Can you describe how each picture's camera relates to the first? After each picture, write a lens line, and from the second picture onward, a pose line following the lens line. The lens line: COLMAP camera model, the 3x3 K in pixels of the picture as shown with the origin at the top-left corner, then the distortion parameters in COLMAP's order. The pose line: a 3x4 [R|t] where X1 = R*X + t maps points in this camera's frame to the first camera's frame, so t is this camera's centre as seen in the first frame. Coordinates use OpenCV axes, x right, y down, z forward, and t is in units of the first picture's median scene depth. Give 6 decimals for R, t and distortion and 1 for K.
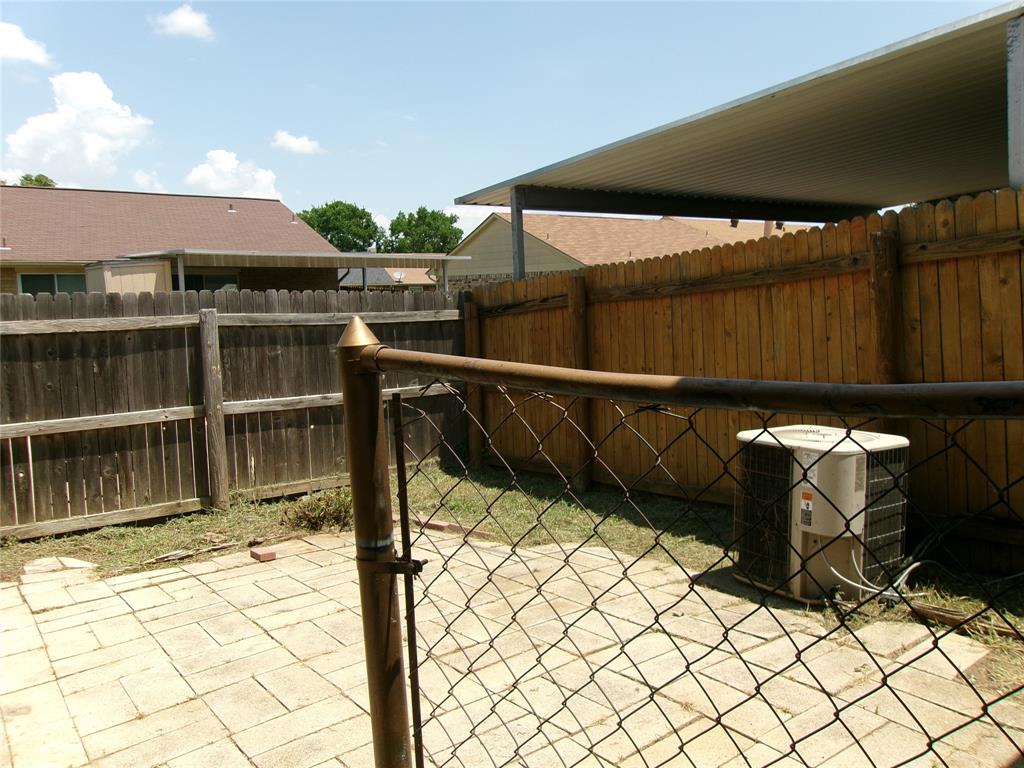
lens RADIAL K [[792.5, 0, 512.0], [0, 792.5, 384.0], [0, 0, 1]] dist [-0.037201, 0.065212]
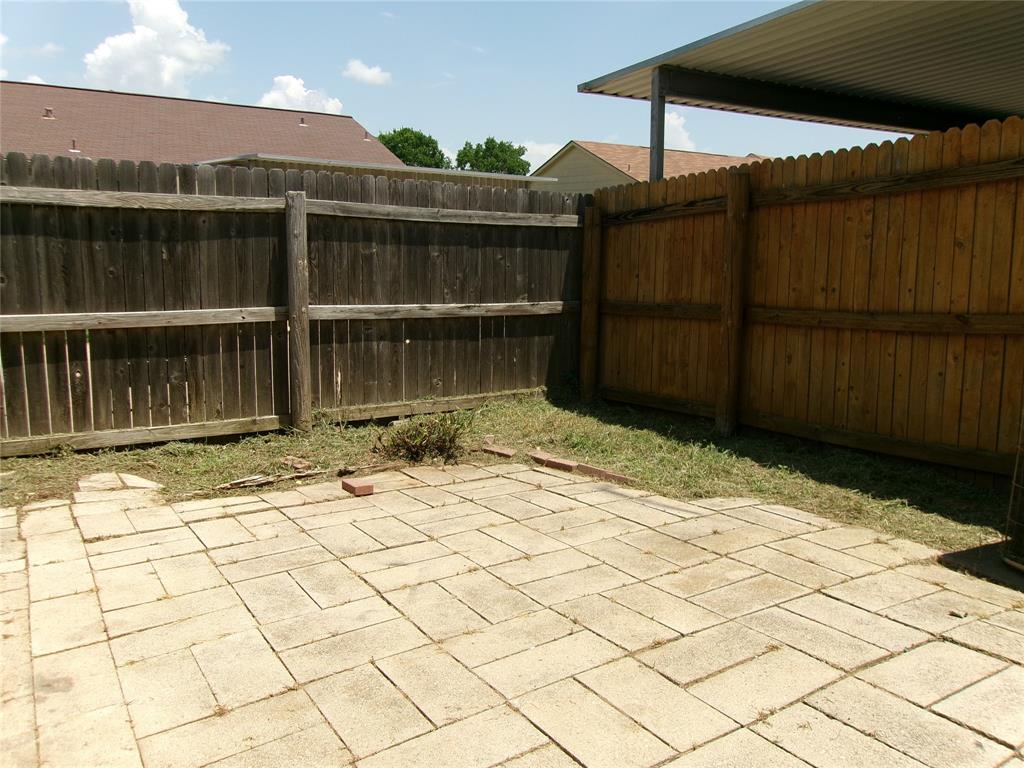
lens RADIAL K [[792.5, 0, 512.0], [0, 792.5, 384.0], [0, 0, 1]] dist [-0.037201, 0.065212]
pose [[0.996188, 0.058117, -0.065054, -0.093251], [-0.053088, 0.995652, 0.076541, 0.032854], [0.069219, -0.072795, 0.994942, 0.173189]]
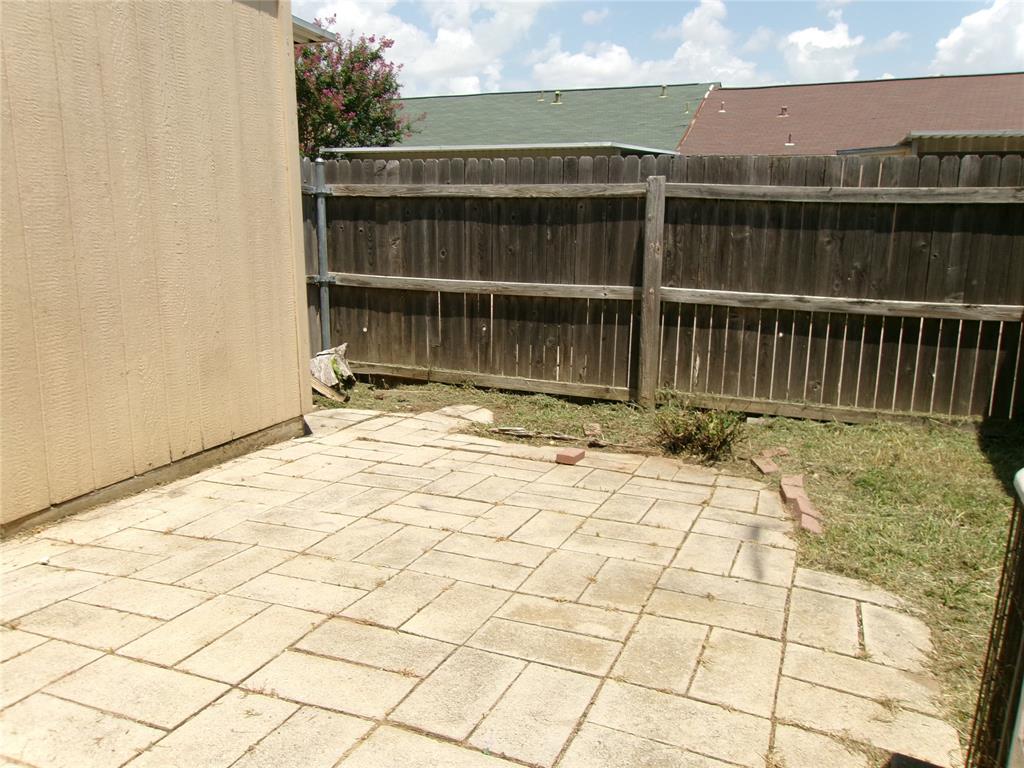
lens RADIAL K [[792.5, 0, 512.0], [0, 792.5, 384.0], [0, 0, 1]] dist [-0.037201, 0.065212]
pose [[0.523211, 0.206859, -0.826716, 0.304836], [-0.111586, 0.978370, 0.174185, -0.005355], [0.844866, 0.001115, 0.534976, 0.413497]]
